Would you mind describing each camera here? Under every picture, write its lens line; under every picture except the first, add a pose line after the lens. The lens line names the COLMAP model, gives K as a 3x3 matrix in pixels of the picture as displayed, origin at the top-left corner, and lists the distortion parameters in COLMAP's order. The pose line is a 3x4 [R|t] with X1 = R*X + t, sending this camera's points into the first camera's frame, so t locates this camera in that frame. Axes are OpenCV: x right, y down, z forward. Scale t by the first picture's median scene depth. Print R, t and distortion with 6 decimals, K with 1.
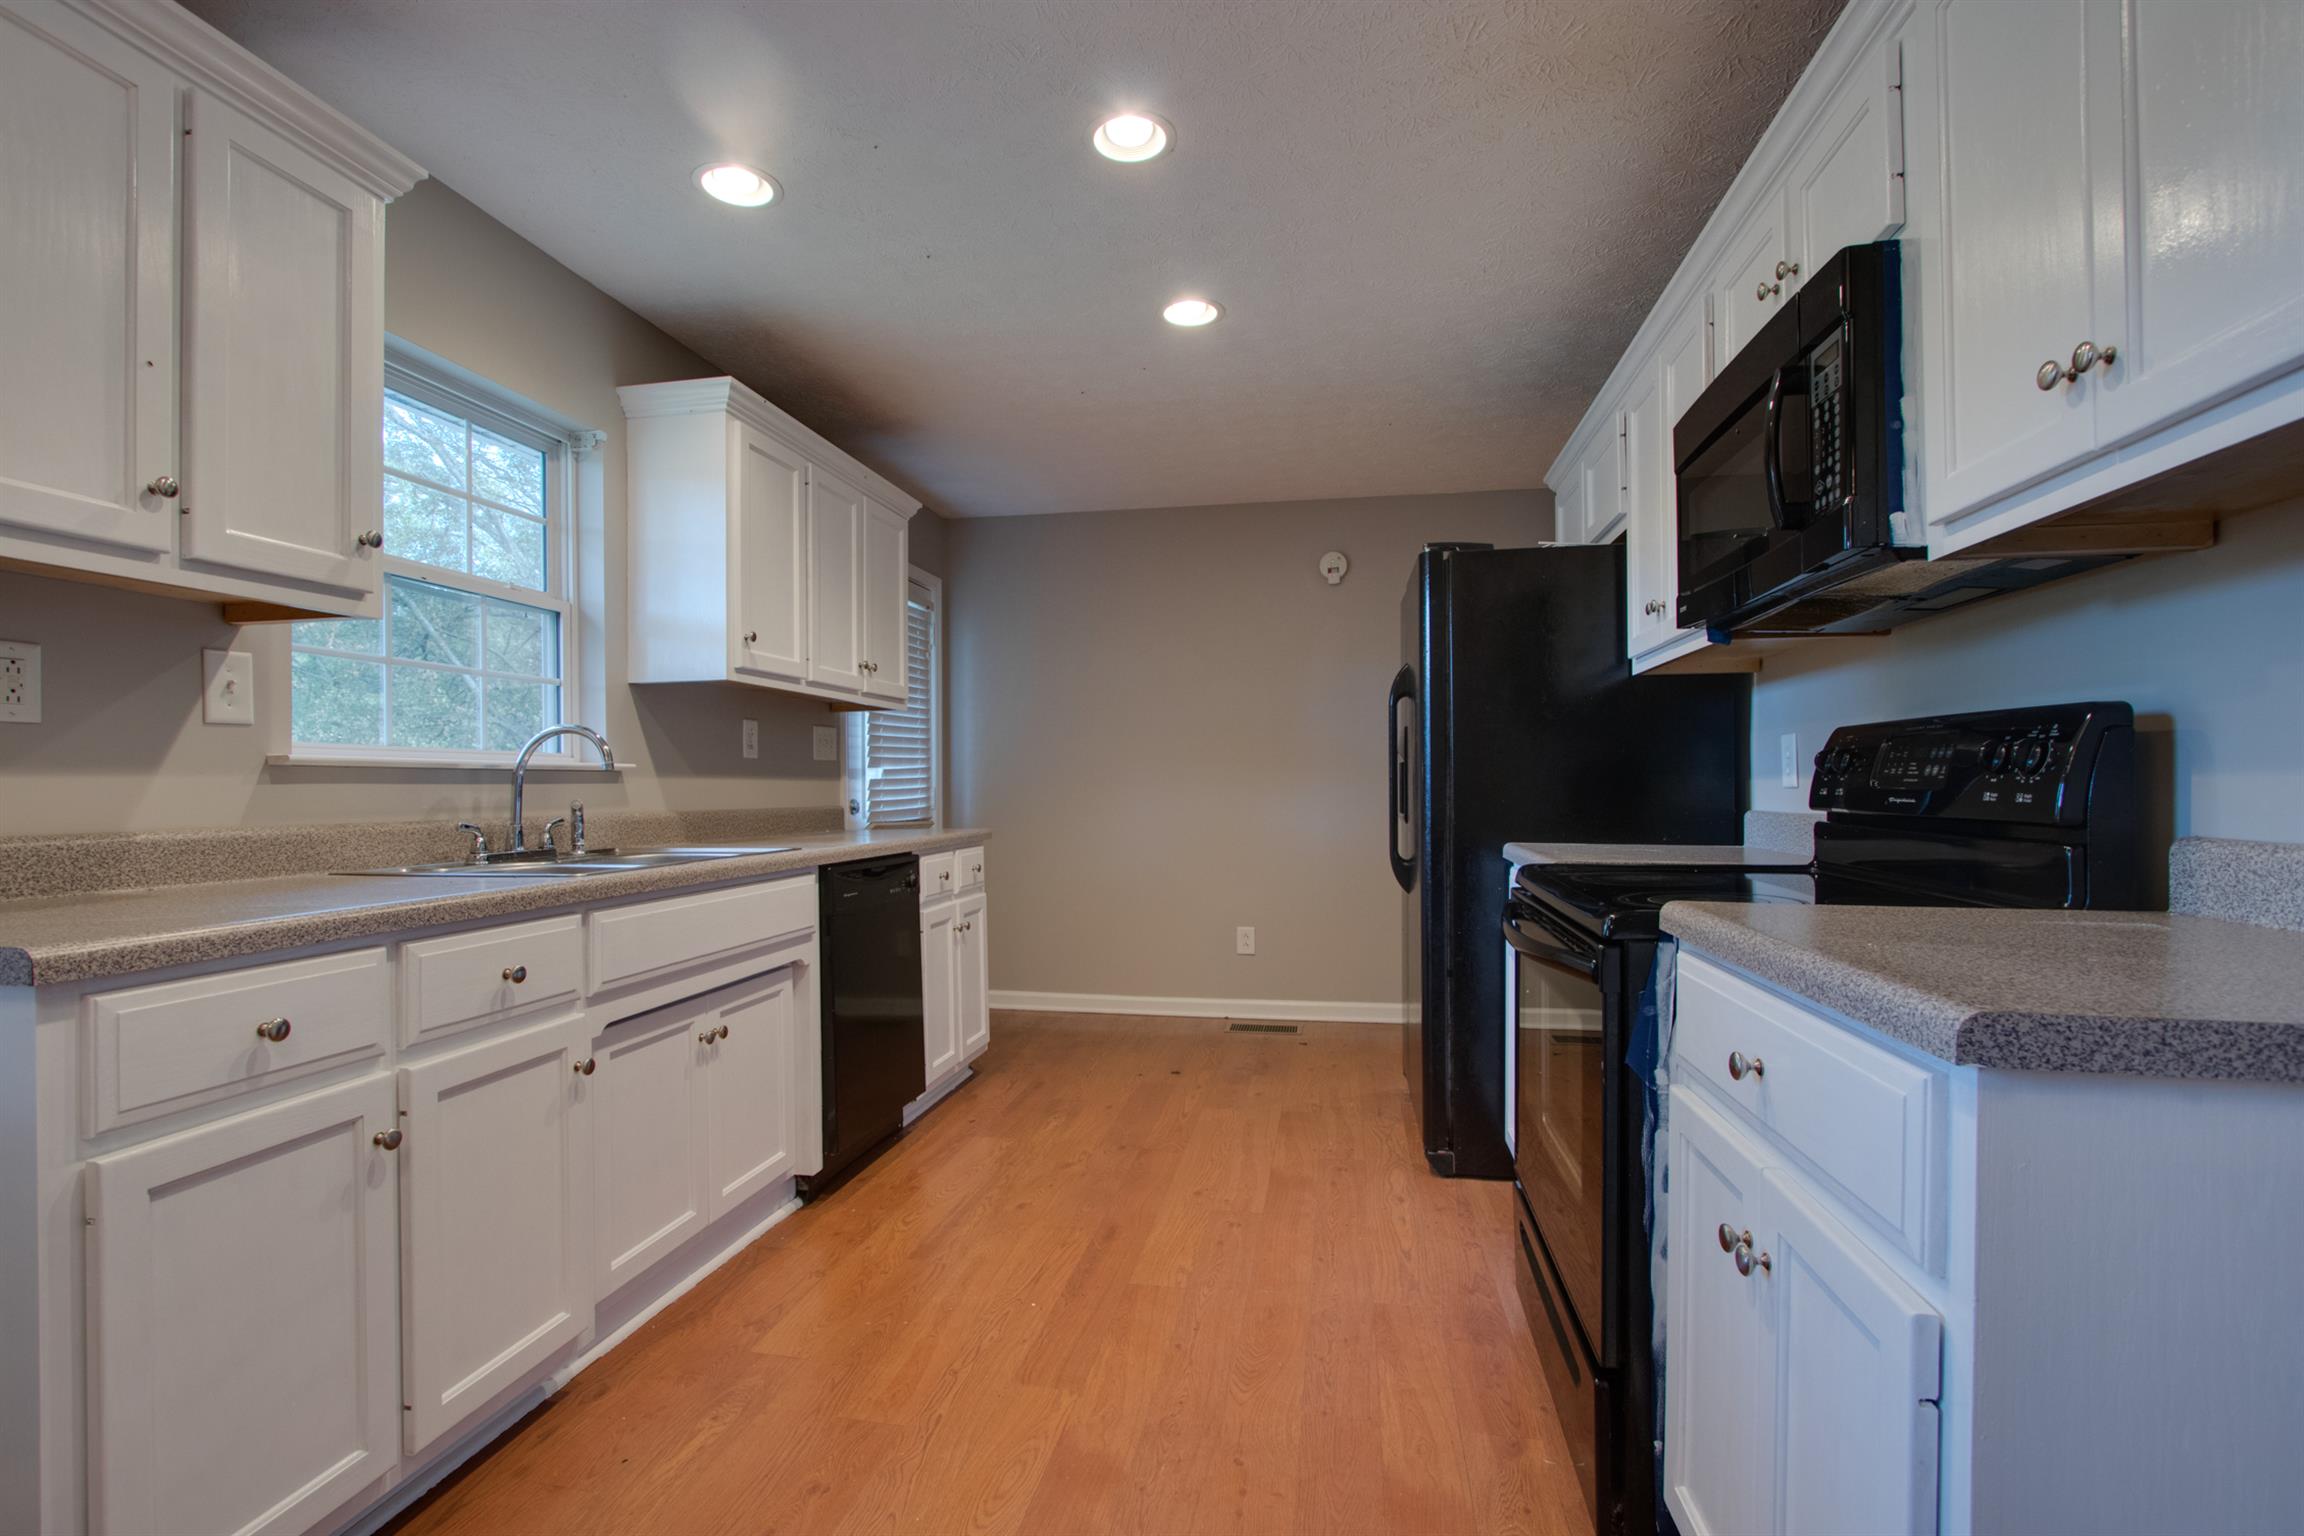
lens RADIAL K [[1062.3, 0, 1132.8], [0, 1062.3, 782.4], [0, 0, 1]] dist [-0.015883, 0.001662]
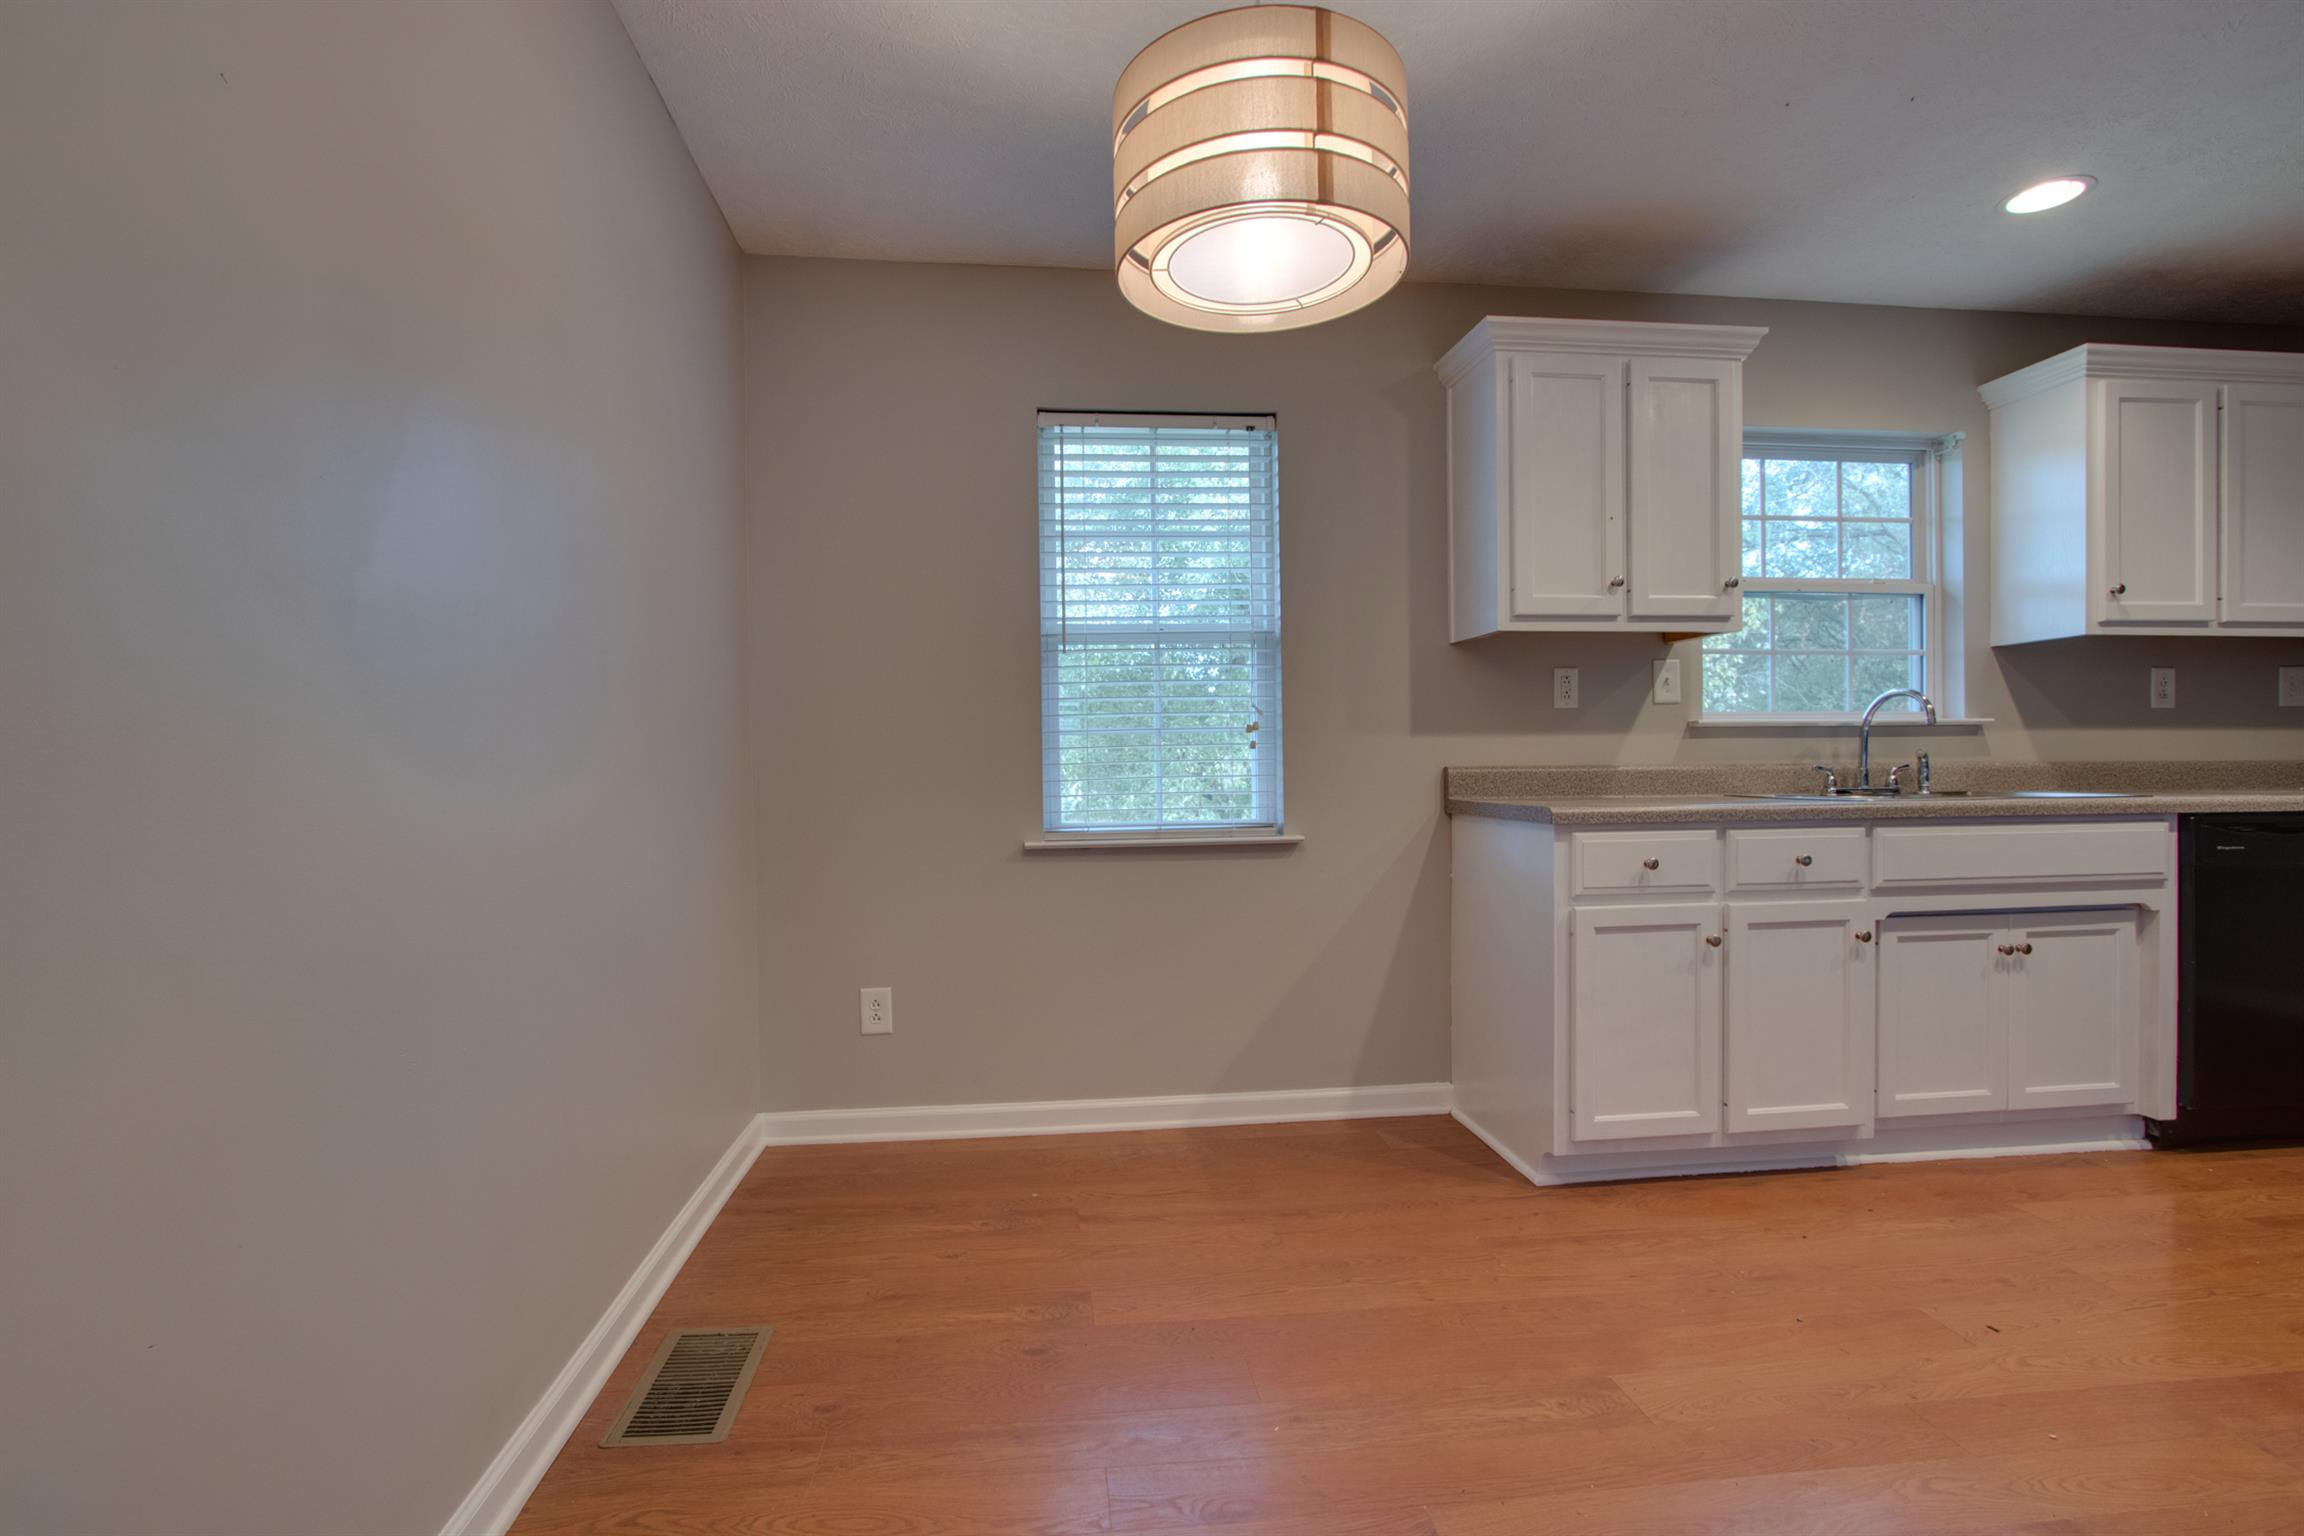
lens RADIAL K [[1062.3, 0, 1132.8], [0, 1062.3, 782.4], [0, 0, 1]] dist [-0.015883, 0.001662]
pose [[0.295179, 0.020402, -0.955224, 0.488902], [0.011189, 0.999630, 0.024808, 0.018969], [0.955377, -0.018011, 0.294841, -0.308279]]
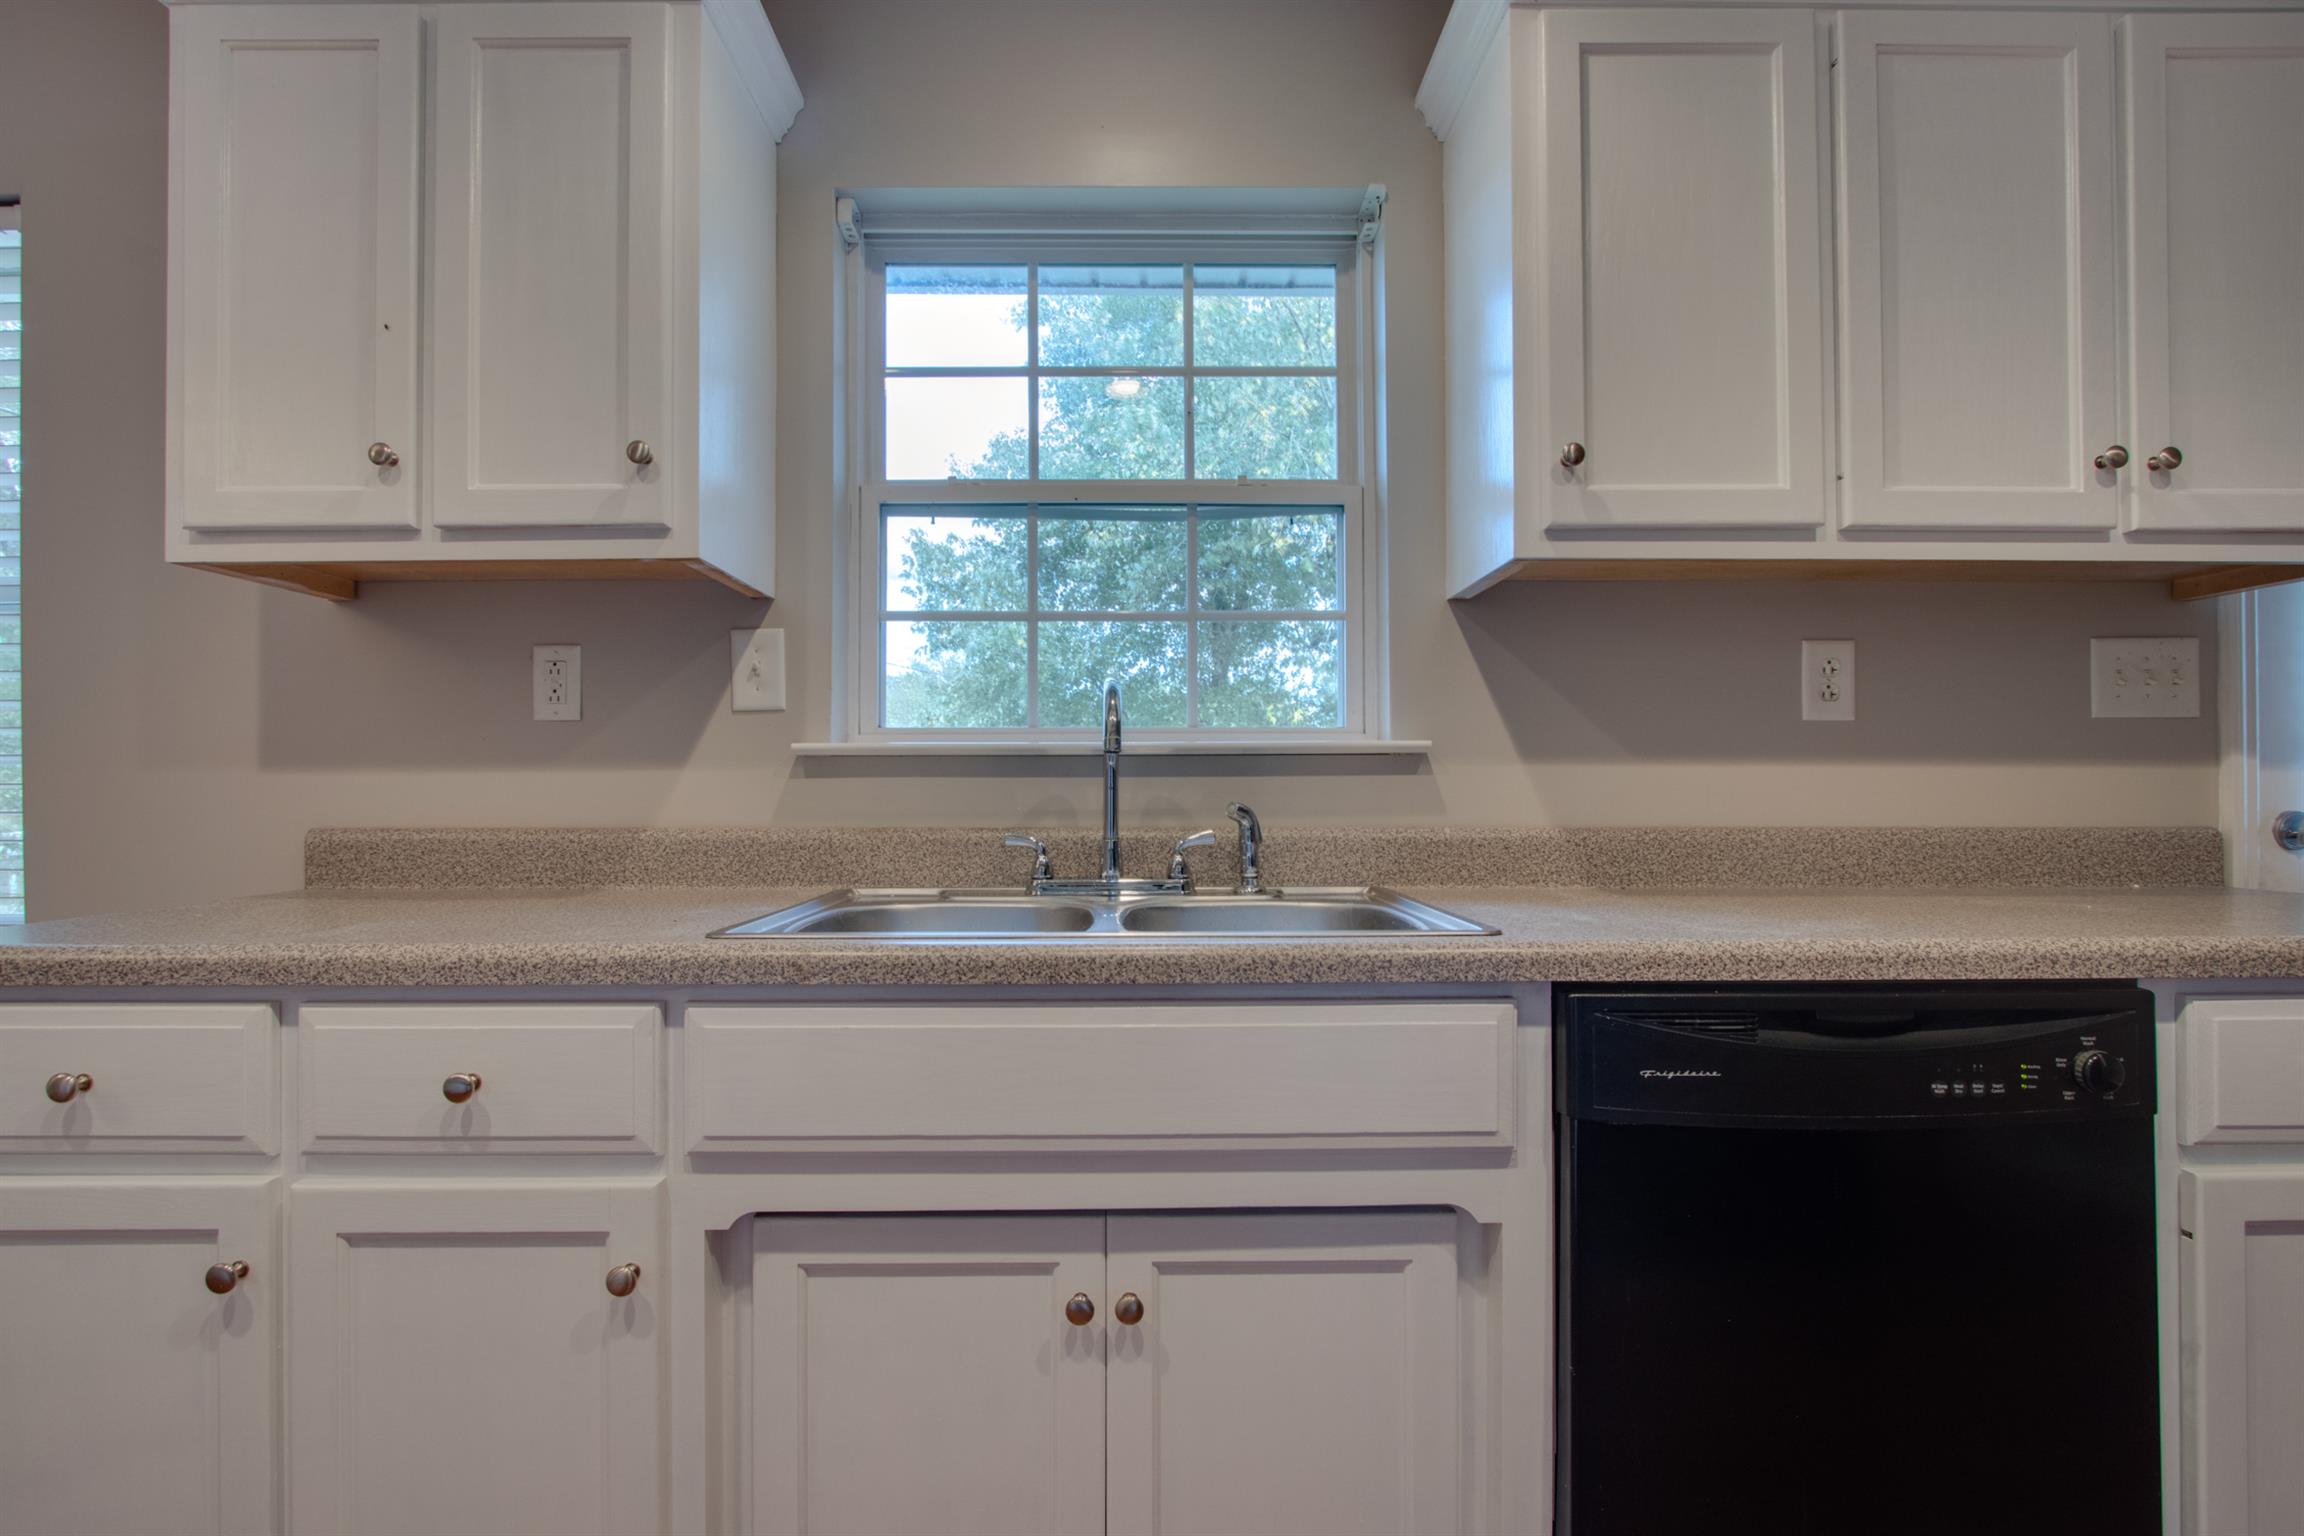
lens RADIAL K [[1062.3, 0, 1132.8], [0, 1062.3, 782.4], [0, 0, 1]] dist [-0.015883, 0.001662]
pose [[0.197708, 0.001676, -0.980259, 0.080413], [0.004809, 0.999985, 0.002680, 0.004048], [0.980249, -0.005244, 0.197697, 1.079187]]
